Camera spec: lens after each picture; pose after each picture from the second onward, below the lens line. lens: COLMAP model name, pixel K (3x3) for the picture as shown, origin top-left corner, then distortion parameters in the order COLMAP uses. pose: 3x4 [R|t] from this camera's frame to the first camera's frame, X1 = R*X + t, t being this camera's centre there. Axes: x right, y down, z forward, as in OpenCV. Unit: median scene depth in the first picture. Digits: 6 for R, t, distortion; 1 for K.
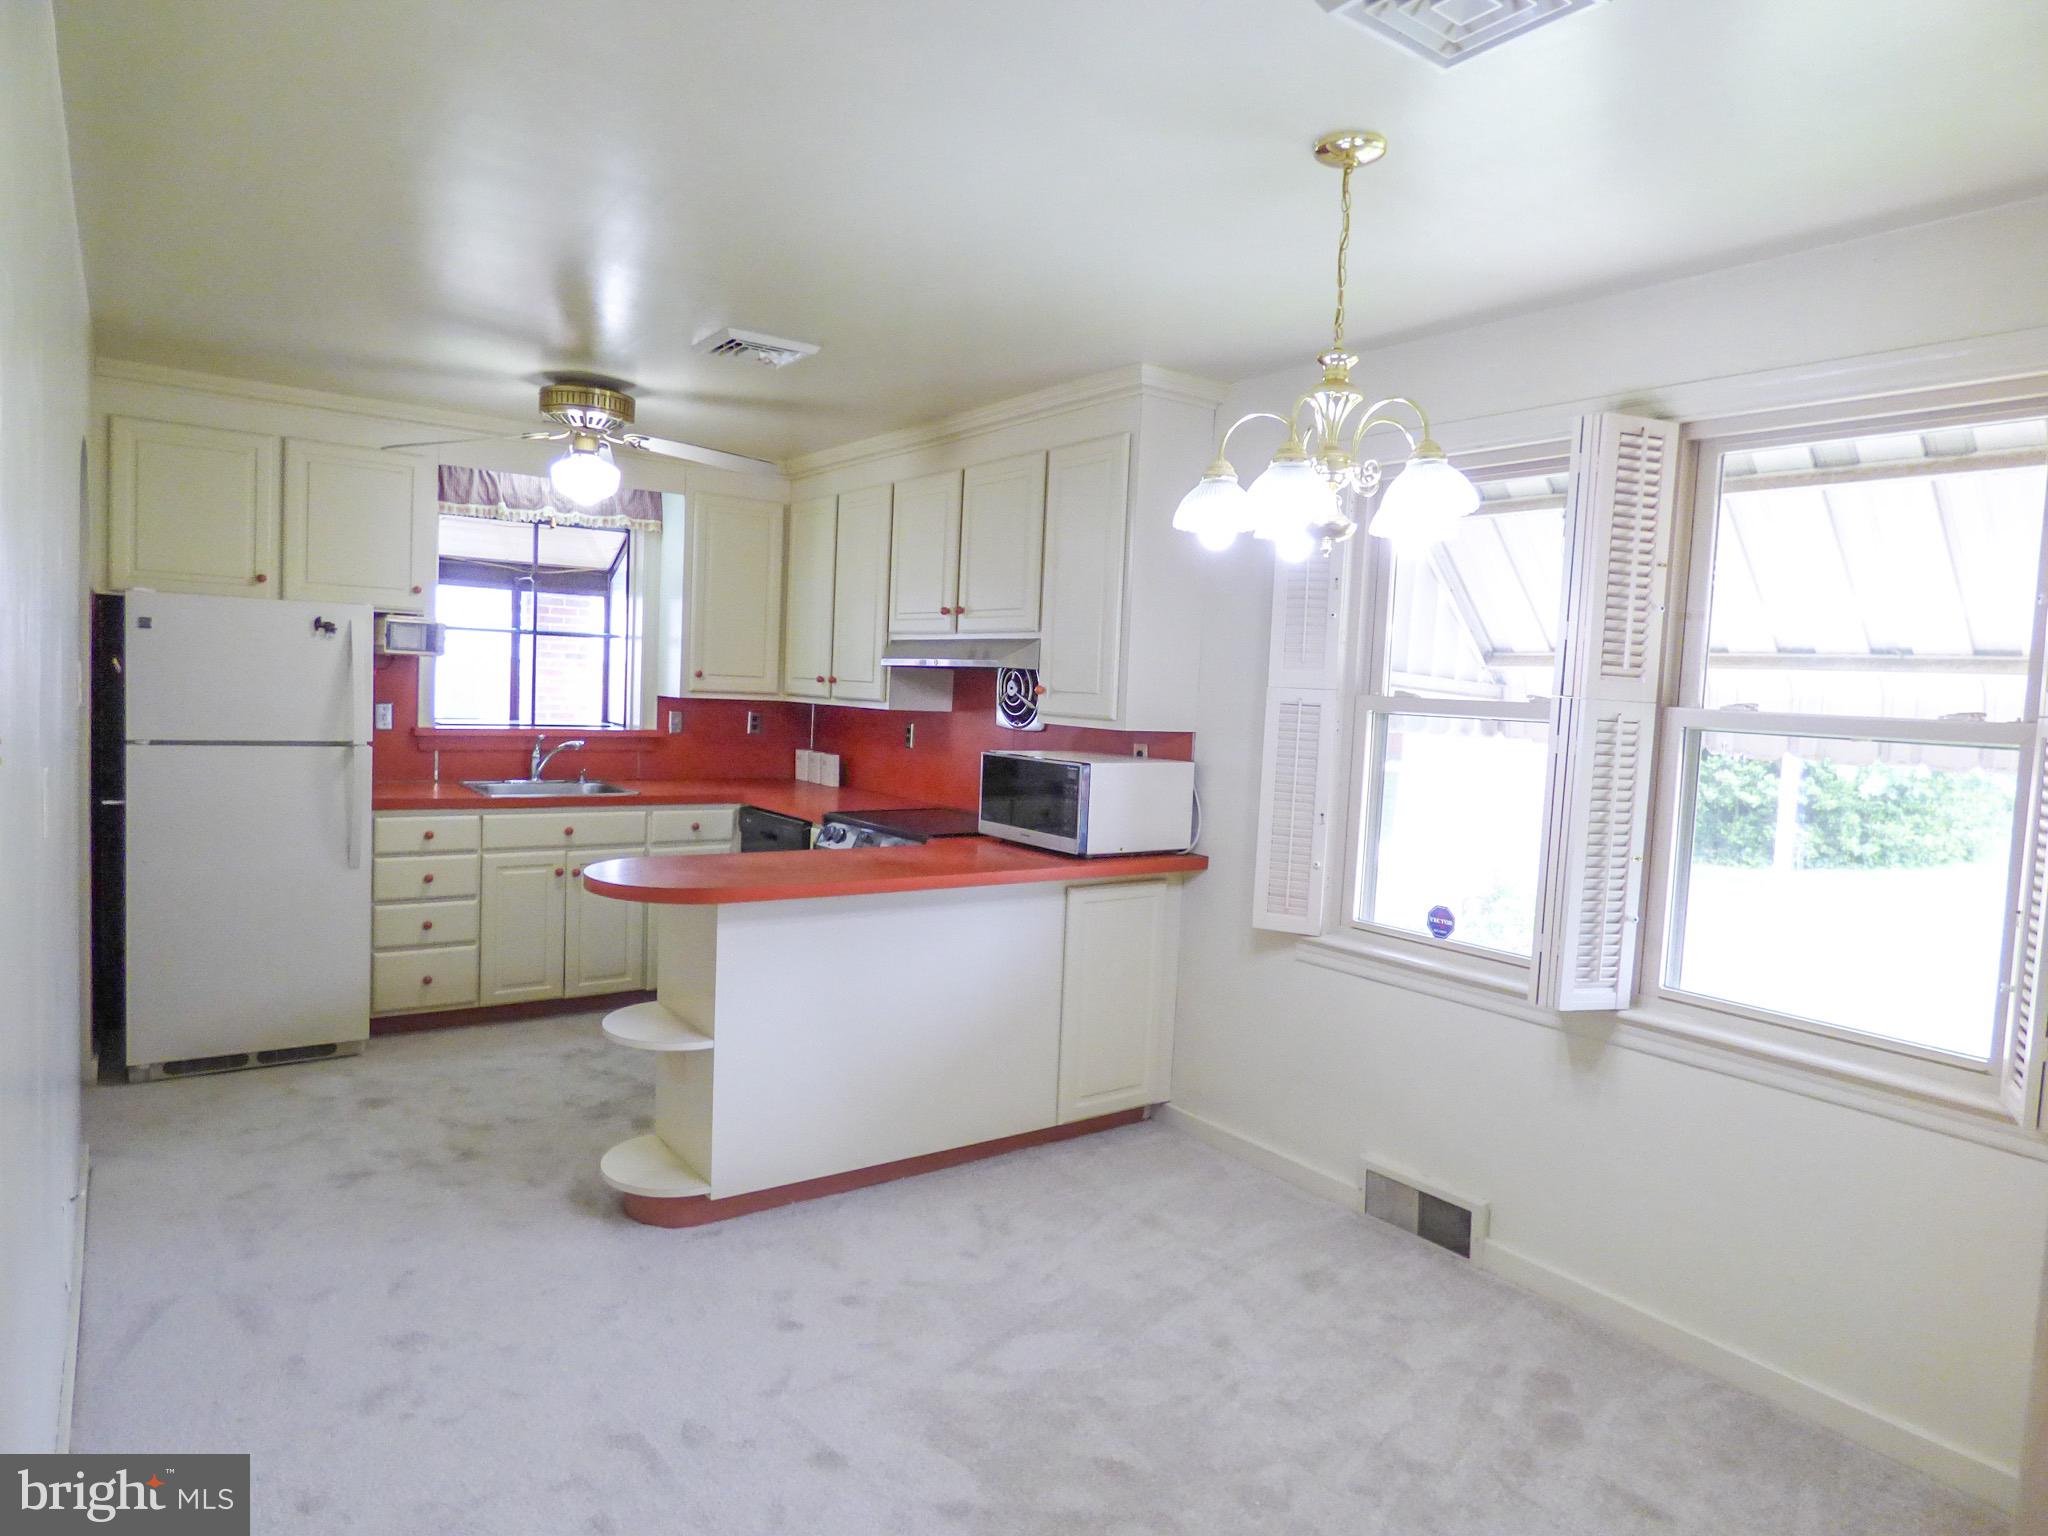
lens RADIAL K [[1232.1, 0, 1025.3], [0, 1232.1, 764.0], [0, 0, 1]] dist [-0.019242, 0.005340]
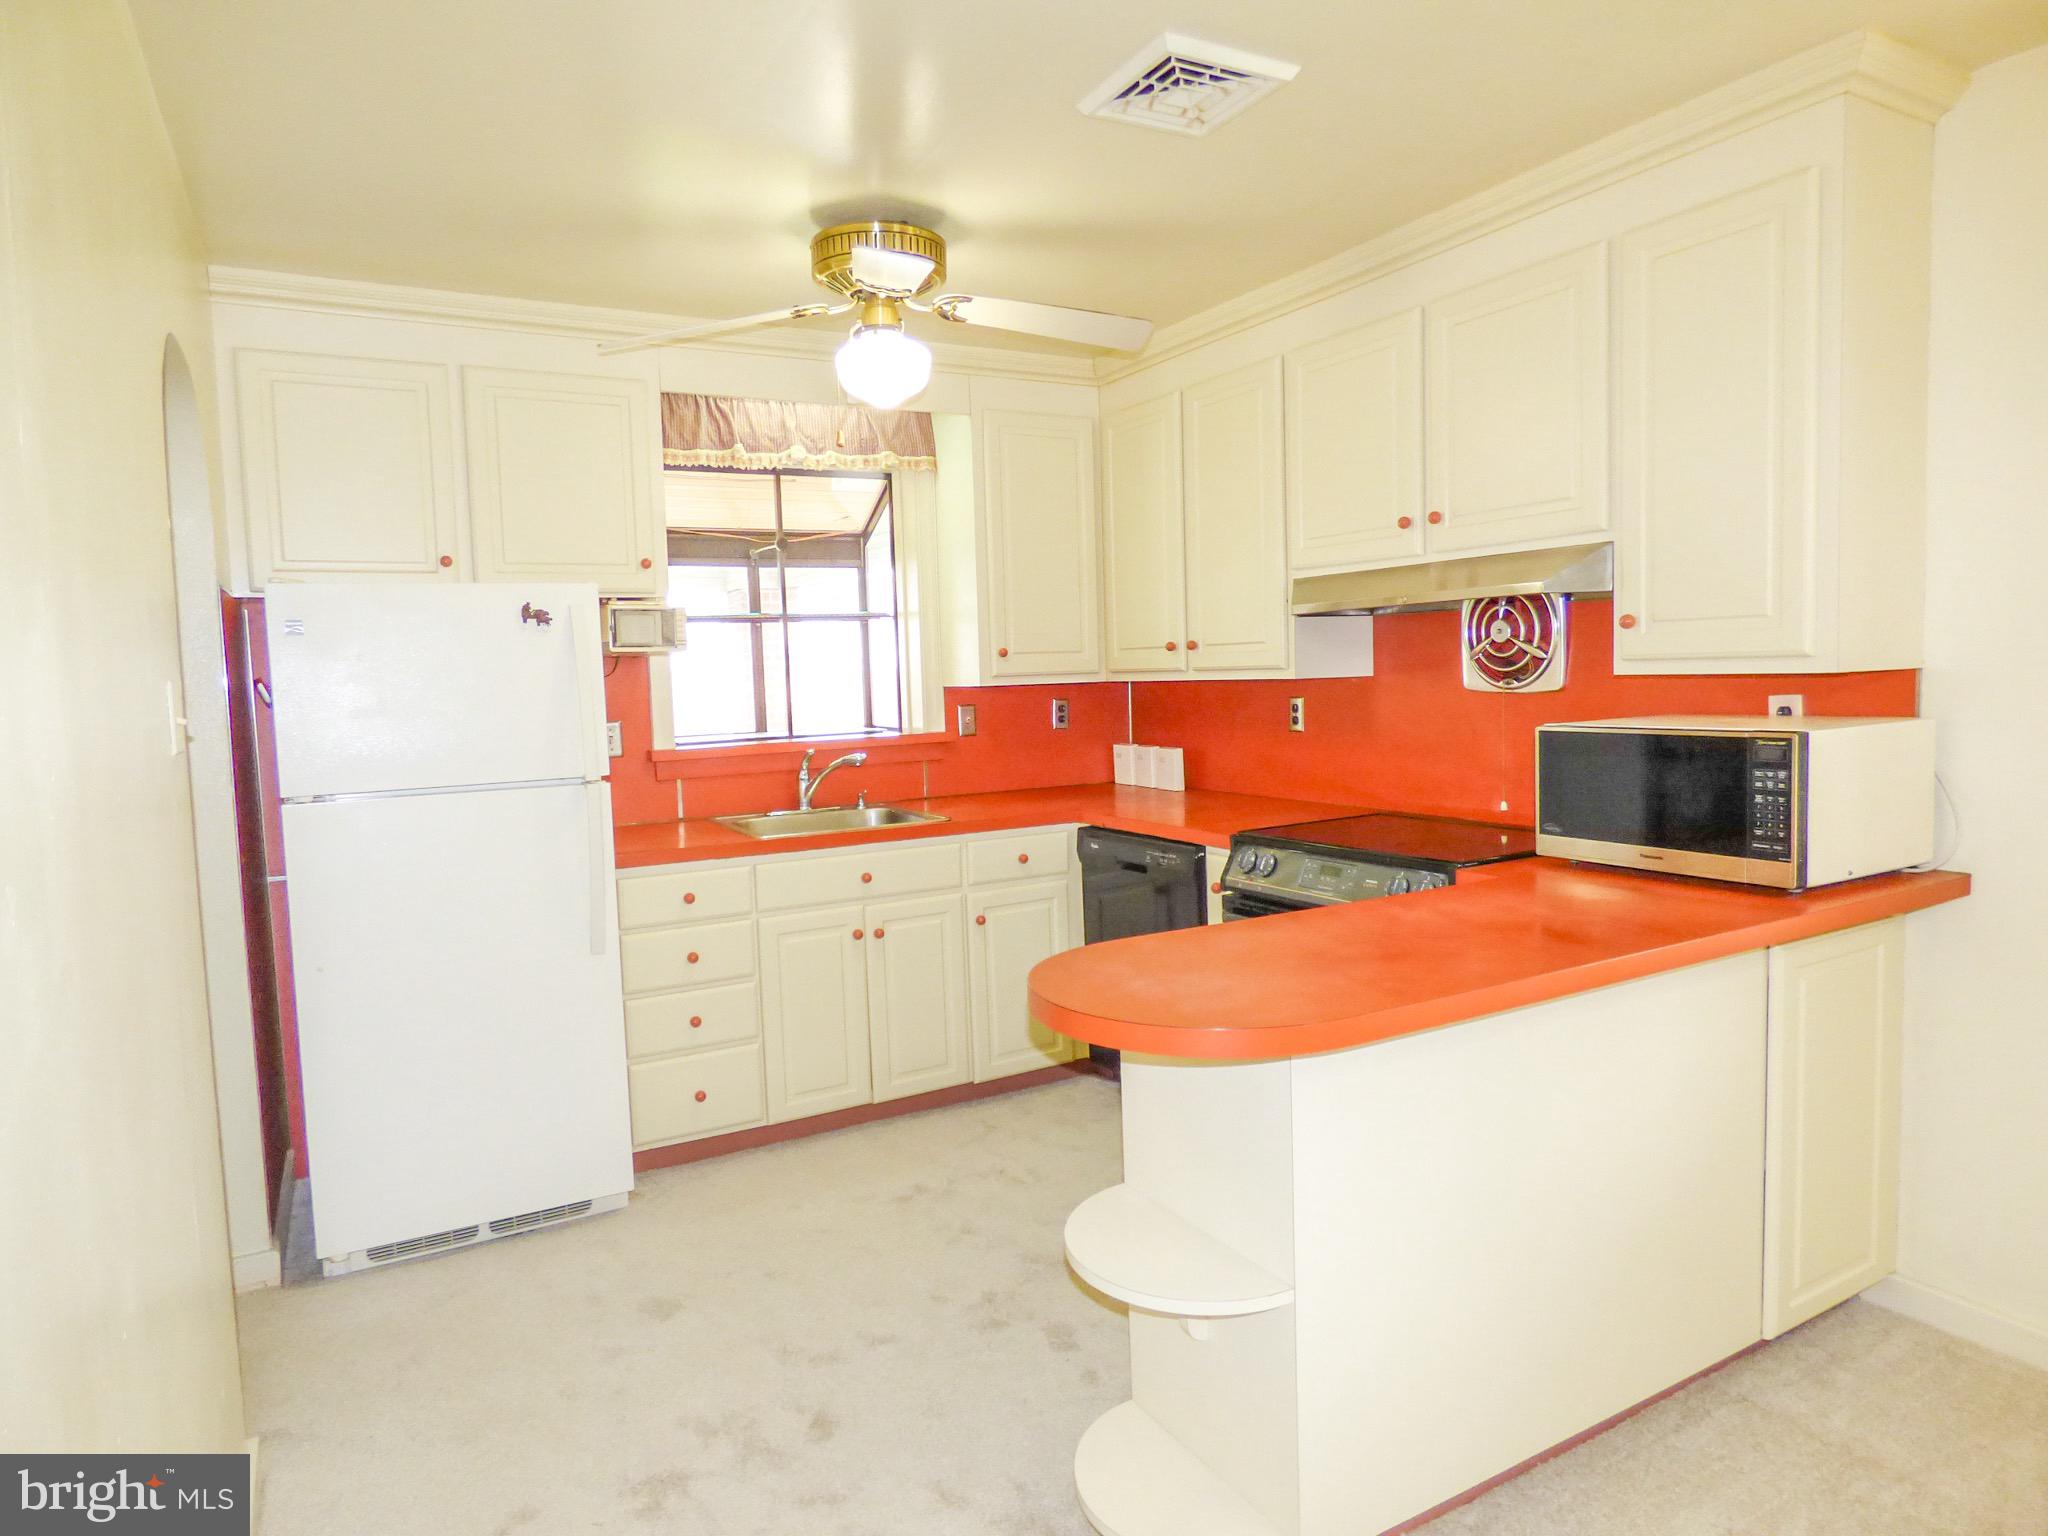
lens RADIAL K [[1232.1, 0, 1020.3], [0, 1232.1, 763.2], [0, 0, 1]] dist [-0.019242, 0.005340]
pose [[0.989402, -0.068394, -0.128089, -0.192734], [0.069659, 0.997556, 0.005418, -0.011431], [0.127405, -0.014283, 0.991748, 0.303494]]
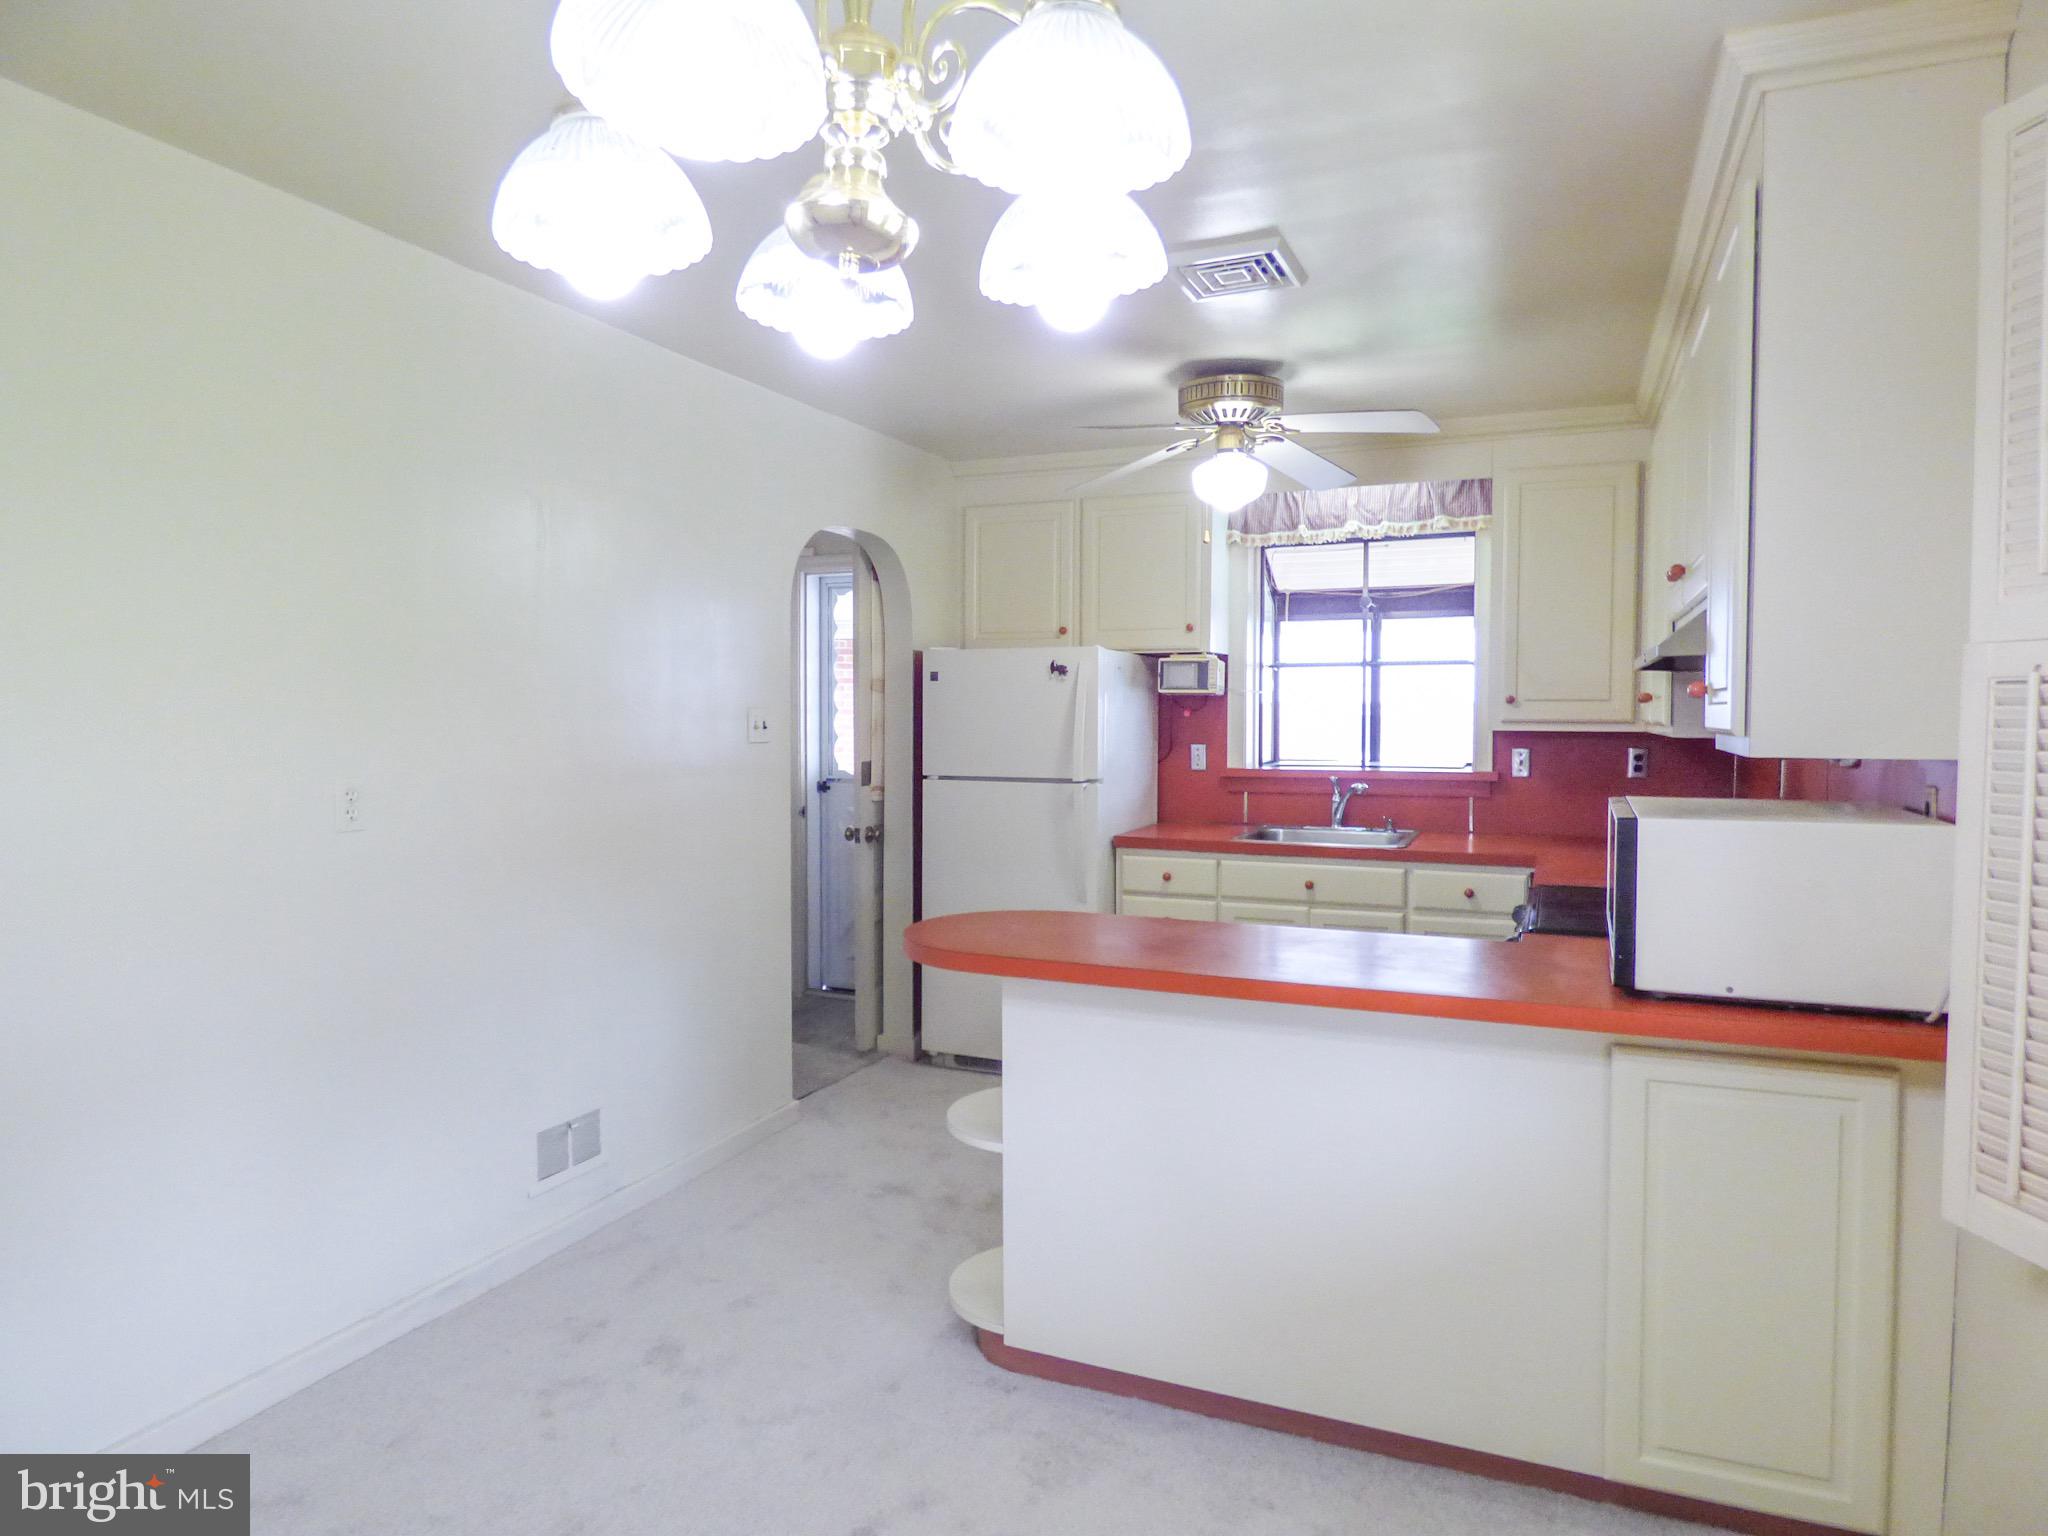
lens RADIAL K [[1232.1, 0, 1030.5], [0, 1232.1, 769.4], [0, 0, 1]] dist [-0.019242, 0.005340]
pose [[0.506270, -0.004131, -0.862365, 0.299686], [-0.032871, 0.999169, -0.024083, 0.000087], [0.861748, 0.040539, 0.505714, 0.403461]]
